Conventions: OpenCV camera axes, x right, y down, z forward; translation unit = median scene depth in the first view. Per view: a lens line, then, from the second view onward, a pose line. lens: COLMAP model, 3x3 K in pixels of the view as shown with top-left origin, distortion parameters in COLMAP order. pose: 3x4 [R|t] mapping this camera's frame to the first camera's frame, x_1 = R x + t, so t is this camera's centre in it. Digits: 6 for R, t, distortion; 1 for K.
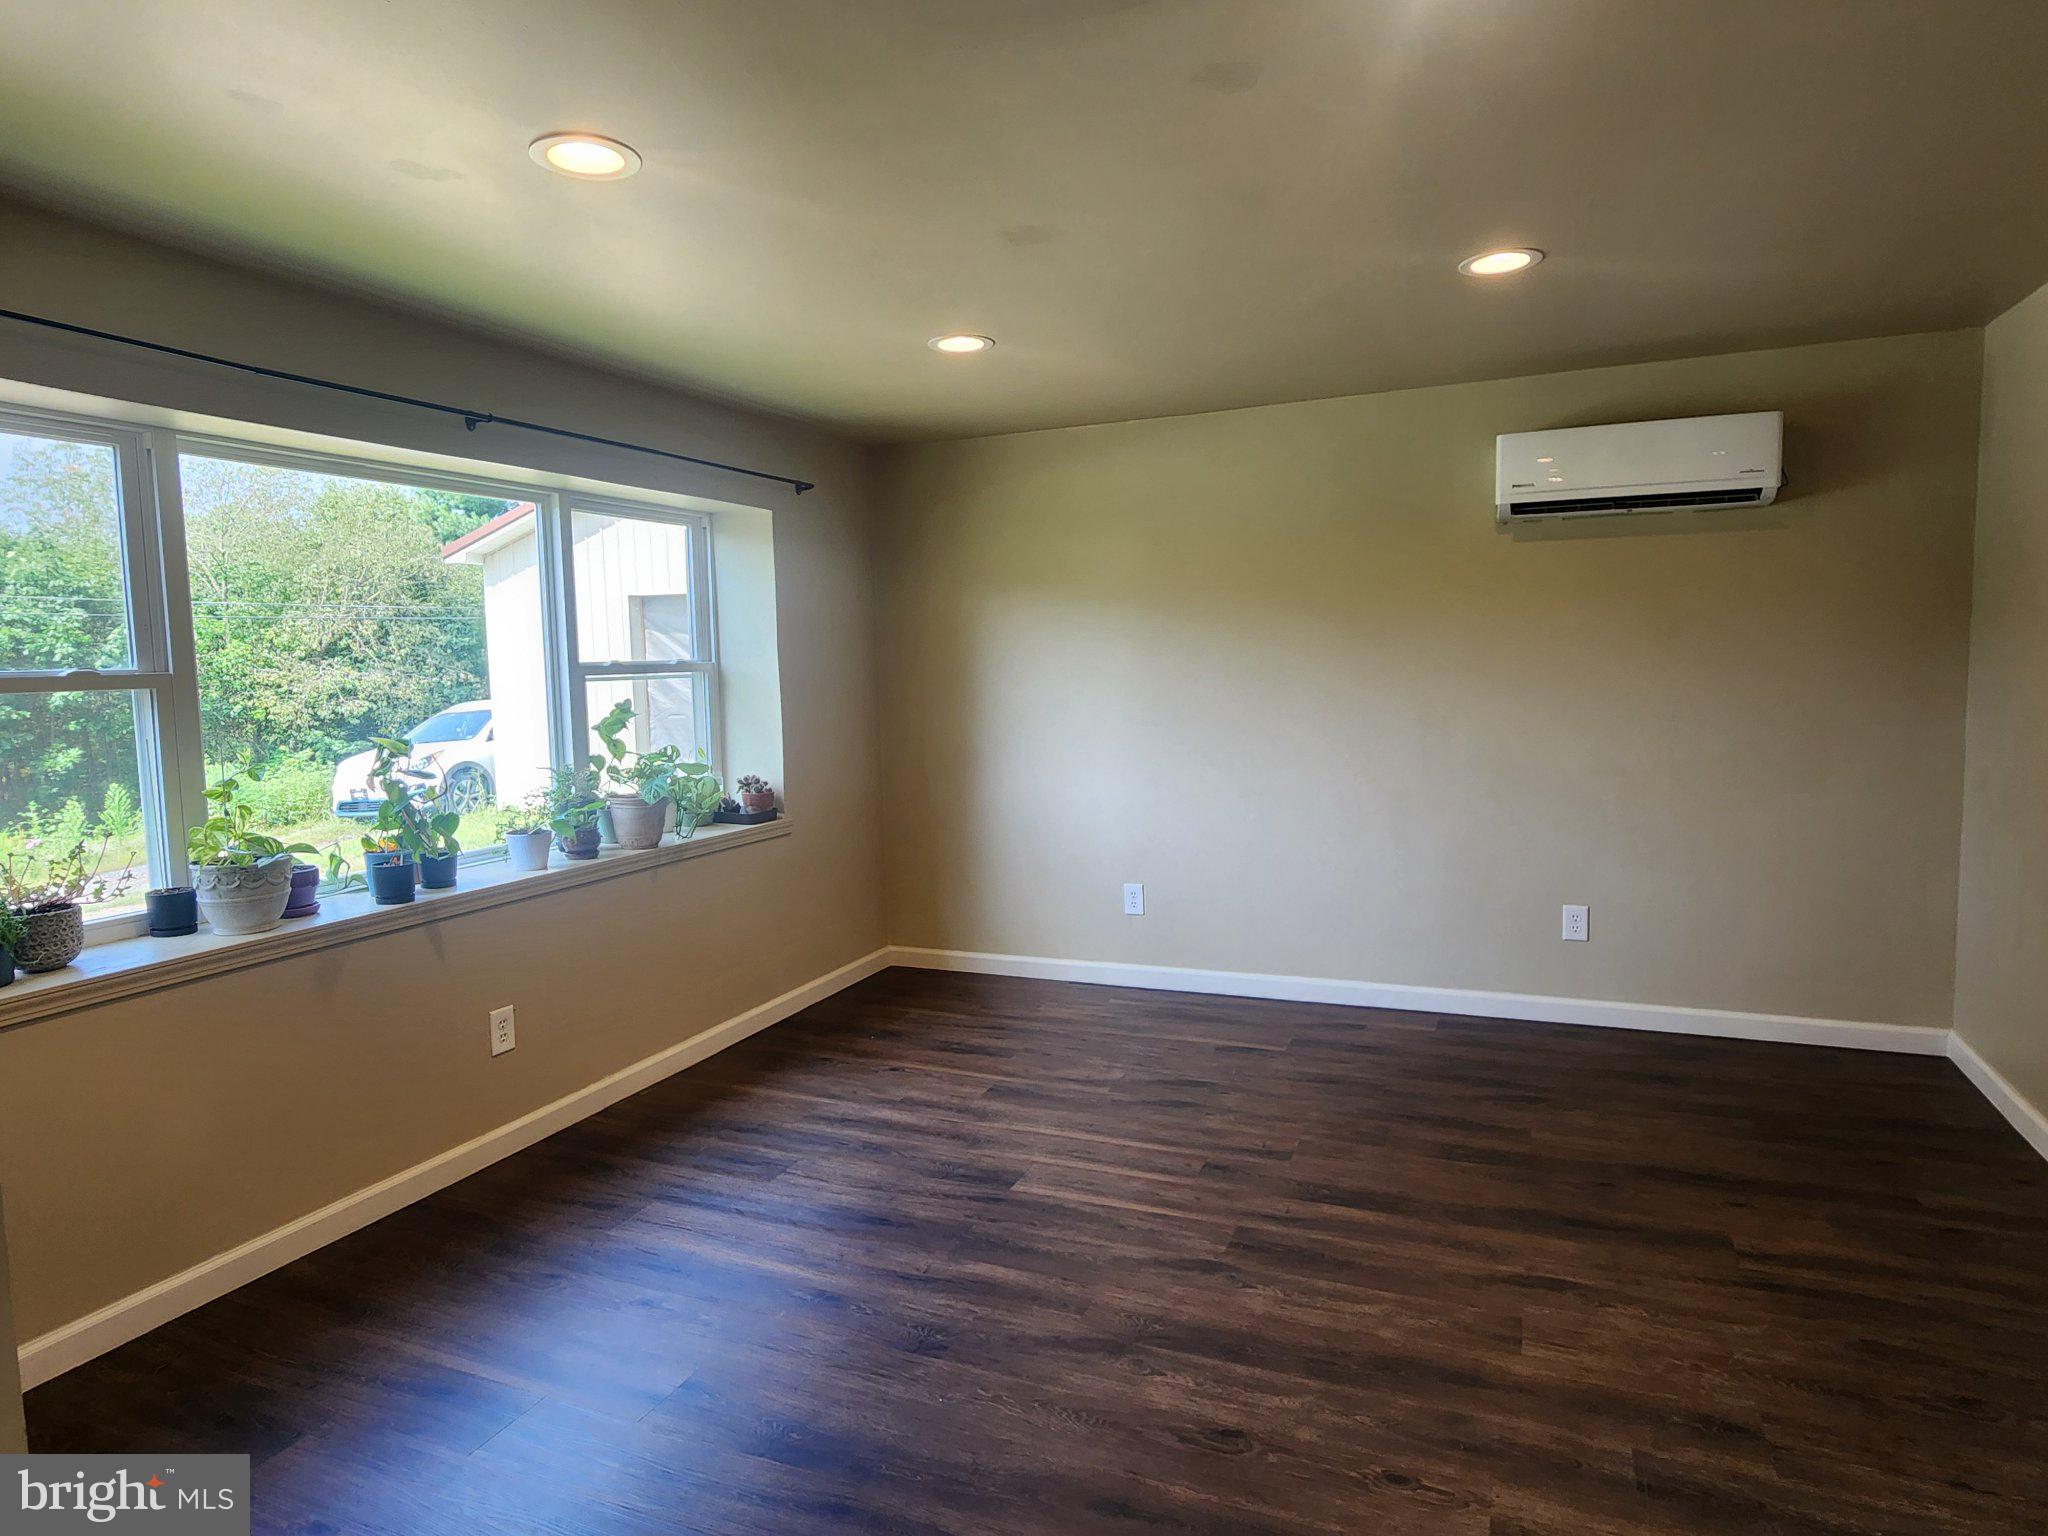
lens RADIAL K [[1191.9, 0, 1024.0], [0, 1191.9, 768.0], [0, 0, 1]] dist [-0.002478, -0.000448]
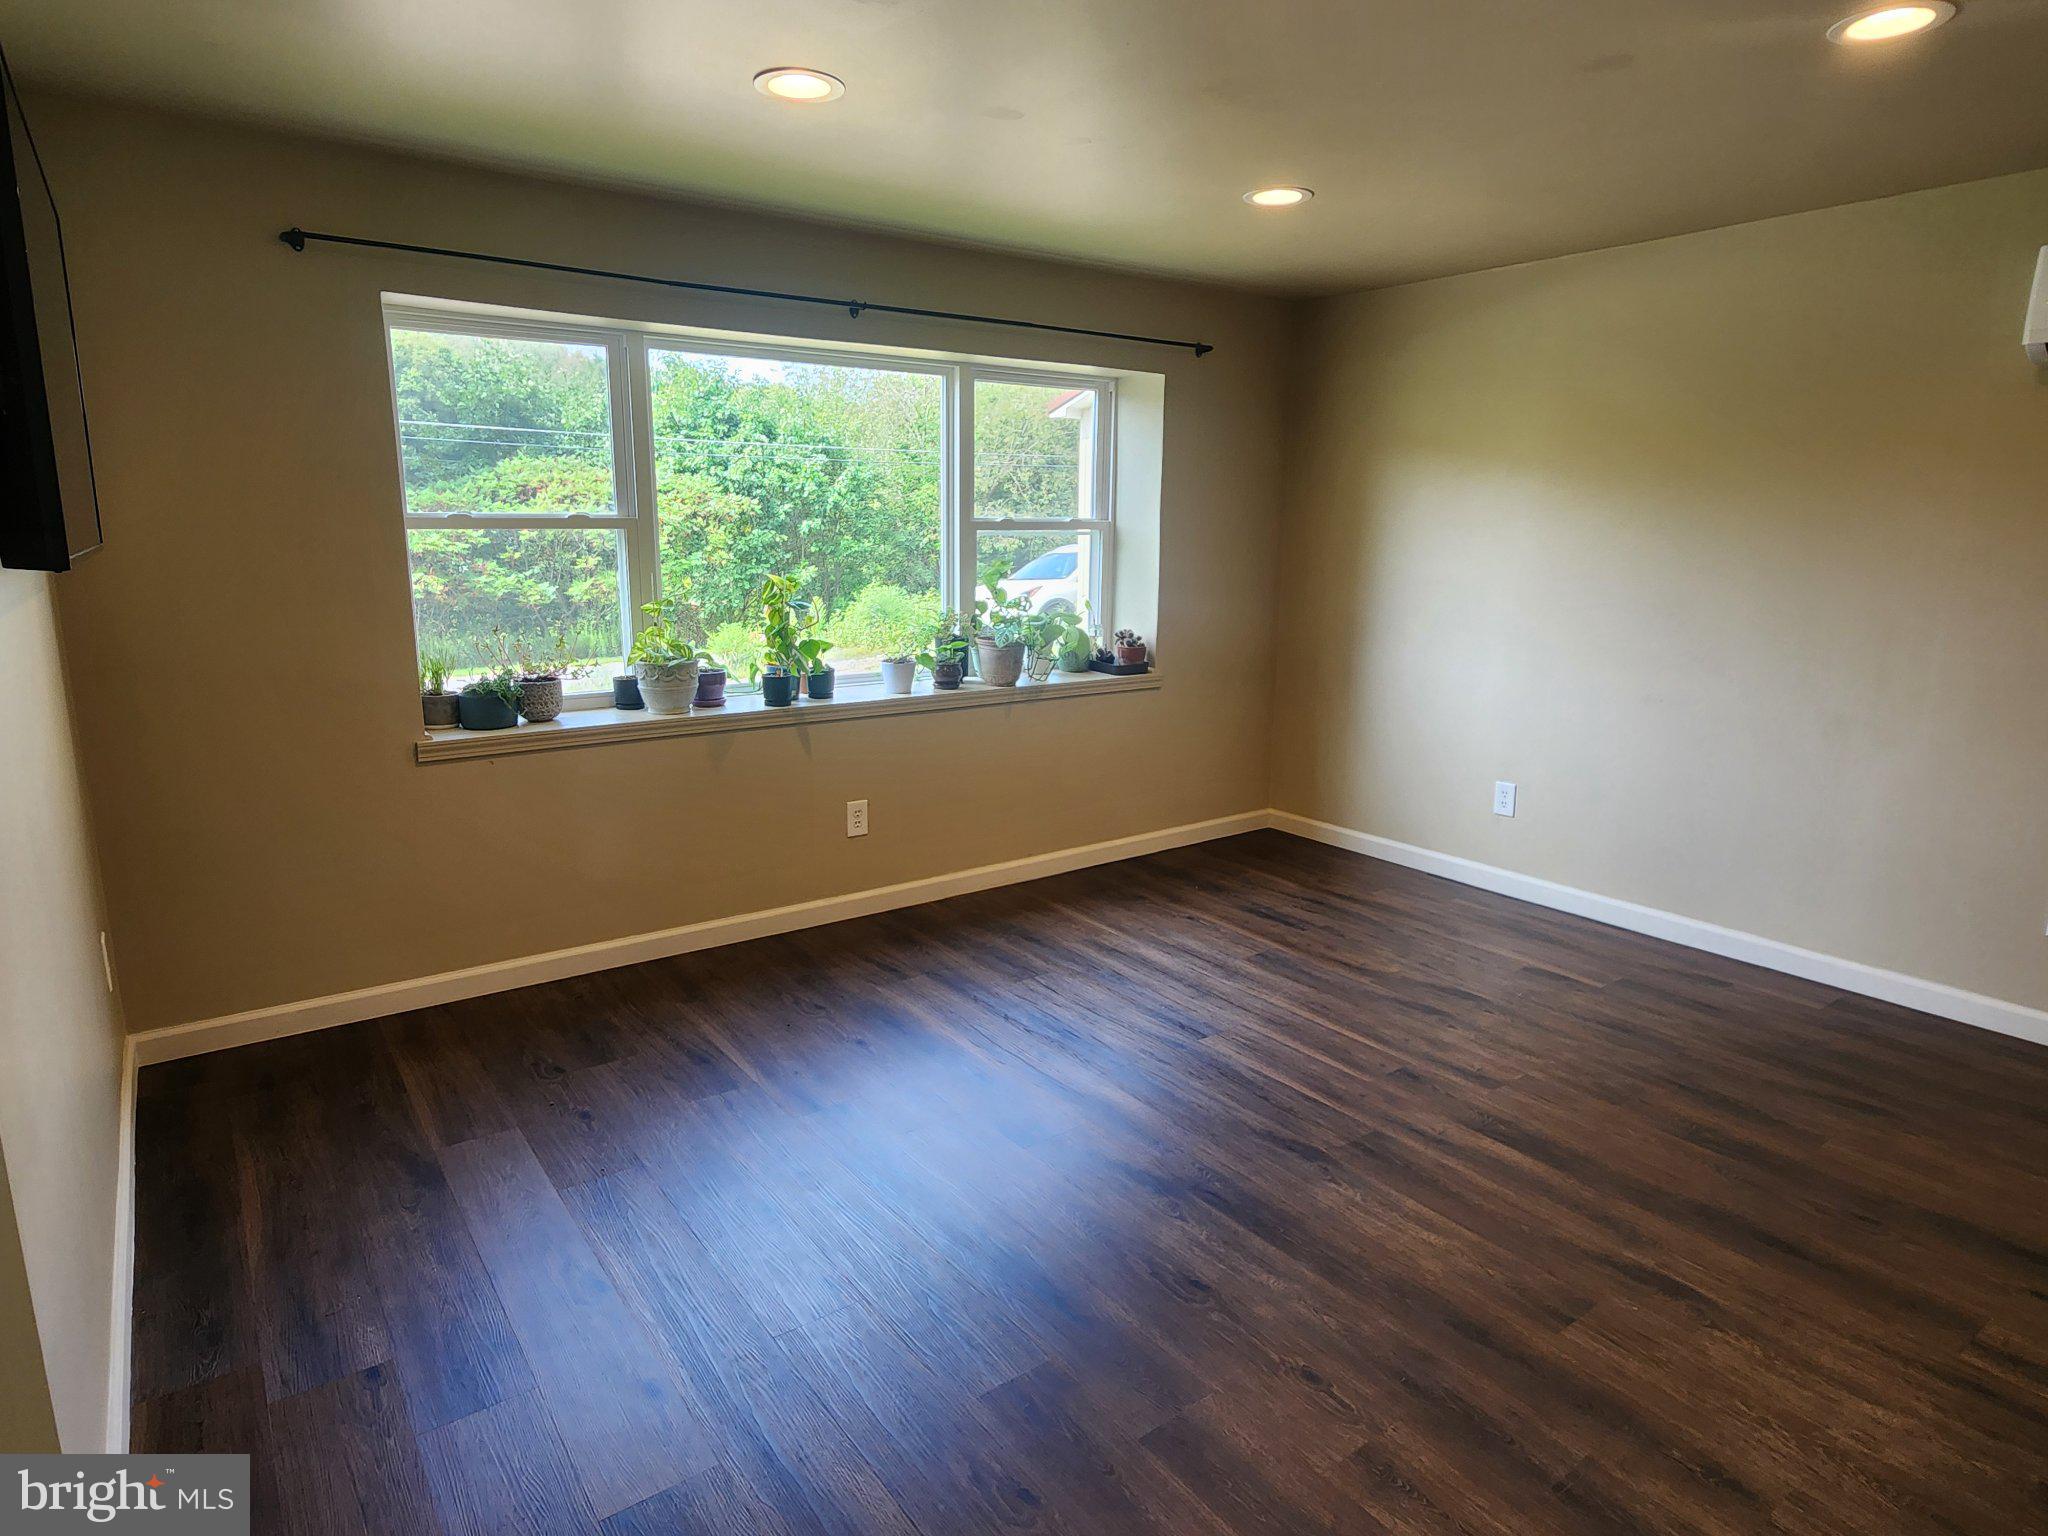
lens RADIAL K [[1191.9, 0, 1024.0], [0, 1191.9, 768.0], [0, 0, 1]] dist [-0.002478, -0.000448]
pose [[0.854222, 0.140684, -0.500512, 0.292716], [-0.078426, 0.986545, 0.143449, -0.020960], [0.513959, -0.083284, 0.853762, 0.029767]]
